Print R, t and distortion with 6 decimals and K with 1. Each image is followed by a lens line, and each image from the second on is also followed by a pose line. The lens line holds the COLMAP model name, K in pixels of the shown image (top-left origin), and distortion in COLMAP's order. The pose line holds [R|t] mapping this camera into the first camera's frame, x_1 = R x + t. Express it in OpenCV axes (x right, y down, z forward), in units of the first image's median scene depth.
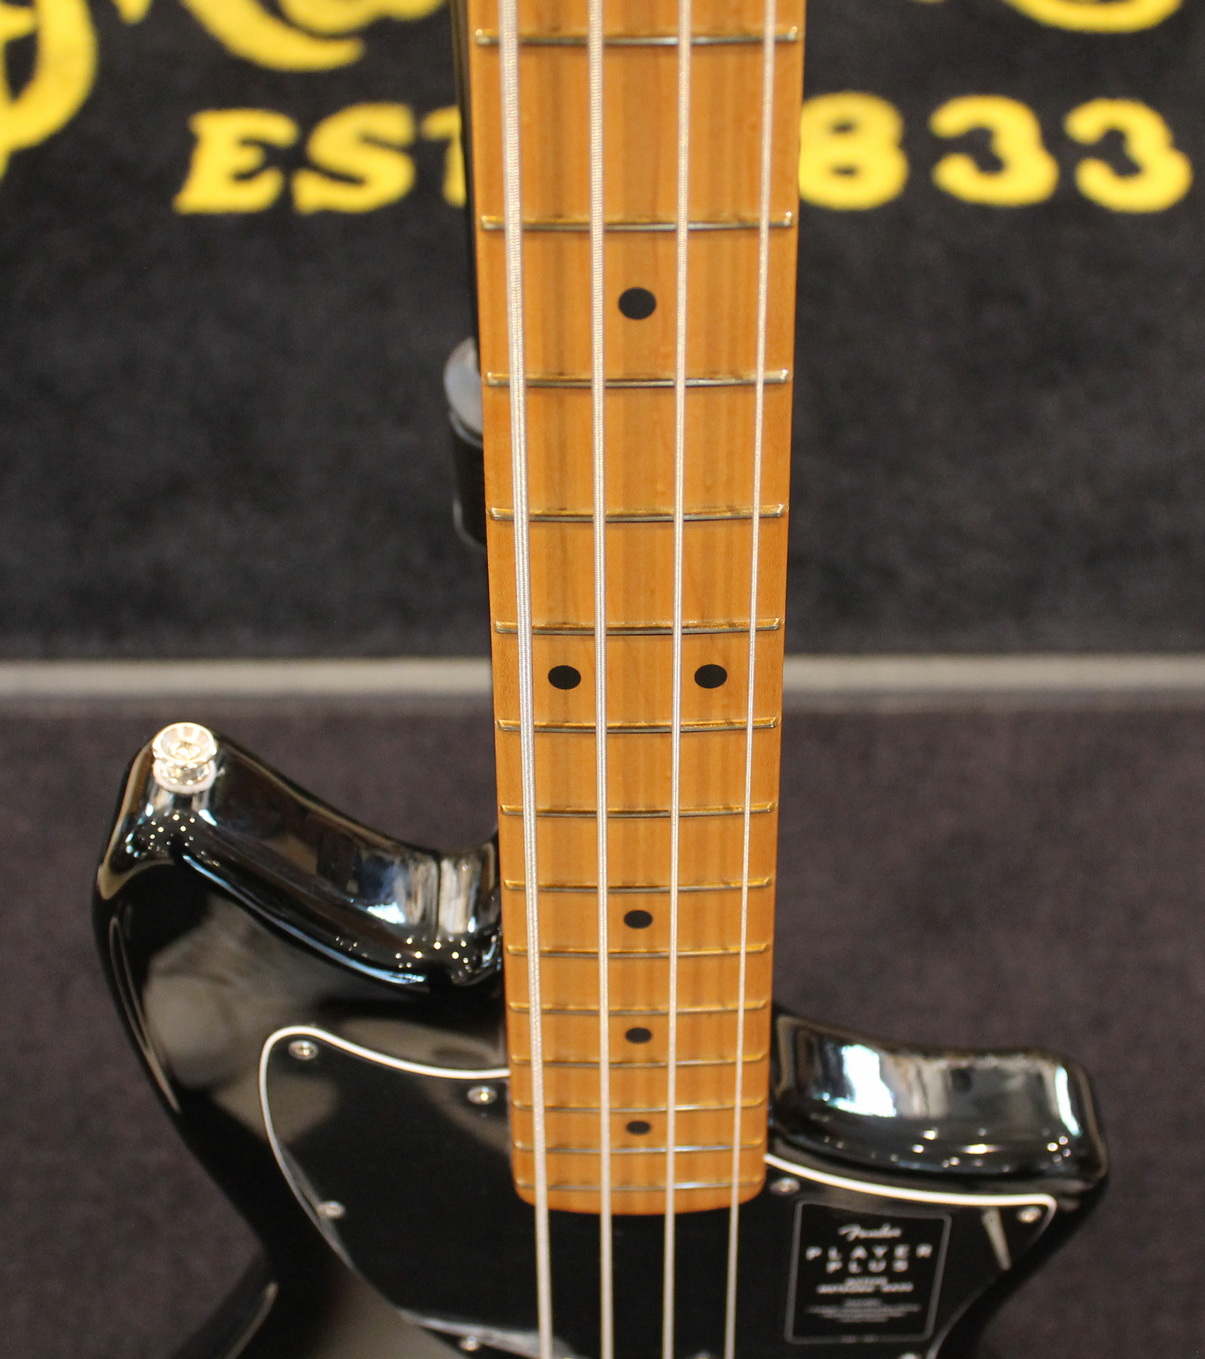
lens RADIAL K [[2016.6, 0, 607.7], [0, 2016.6, 679.7], [0, 0, 1]] dist [-0.165004, 0.000000]
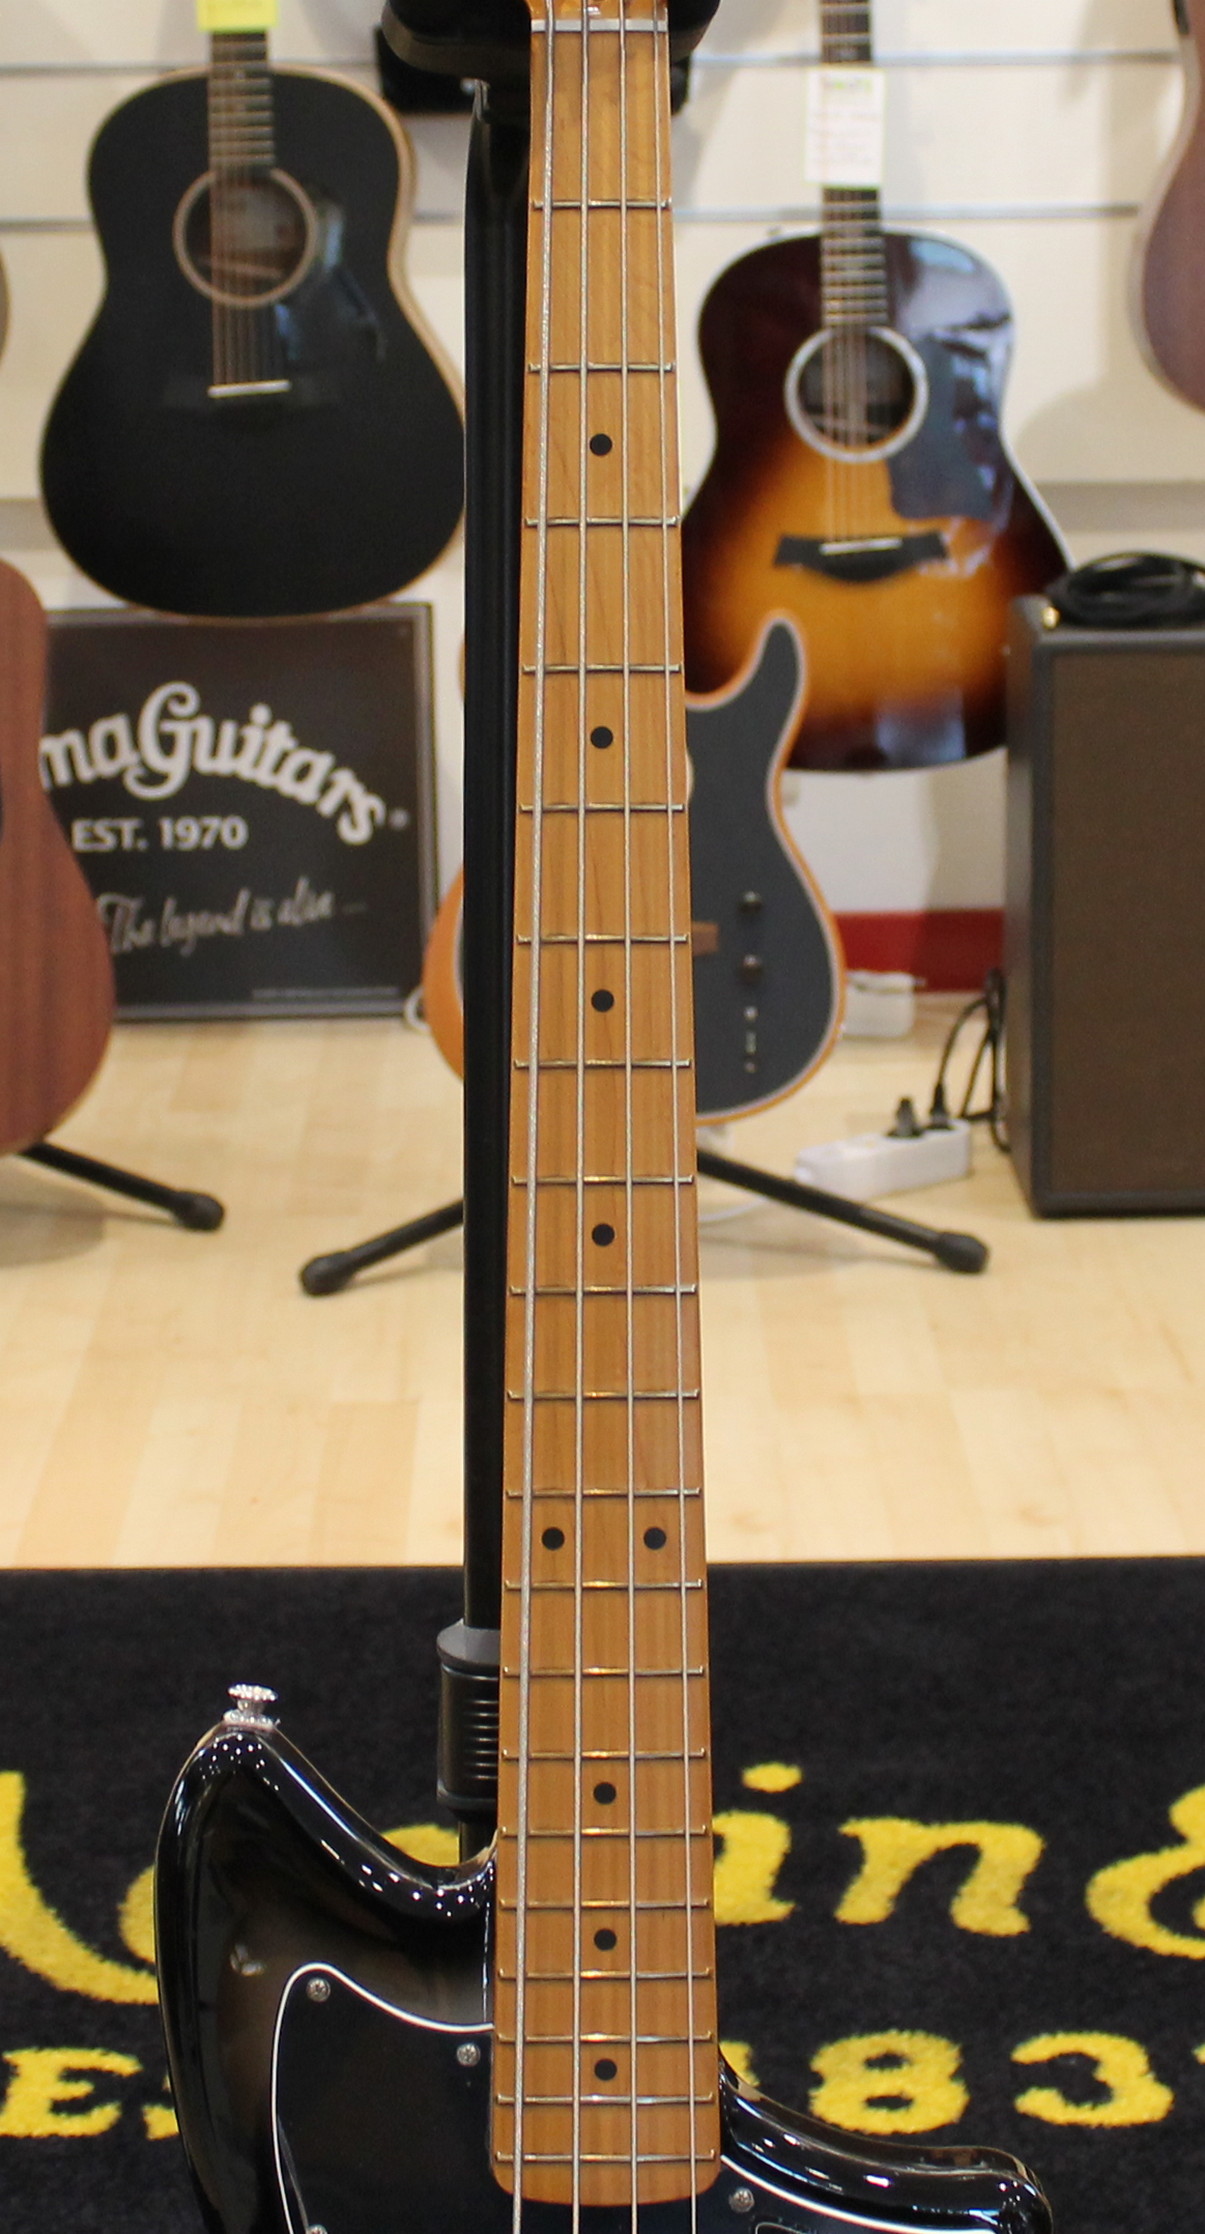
lens RADIAL K [[3343.8, 0, 602.5], [0, 3343.8, 1116.0], [0, 0, 1]] dist [0.051675, 0.000000]
pose [[0.999919, 0.007975, 0.009892, -0.009590], [-0.000020, 0.779484, -0.626422, 0.992254], [-0.012707, 0.626372, 0.779421, -0.831199]]
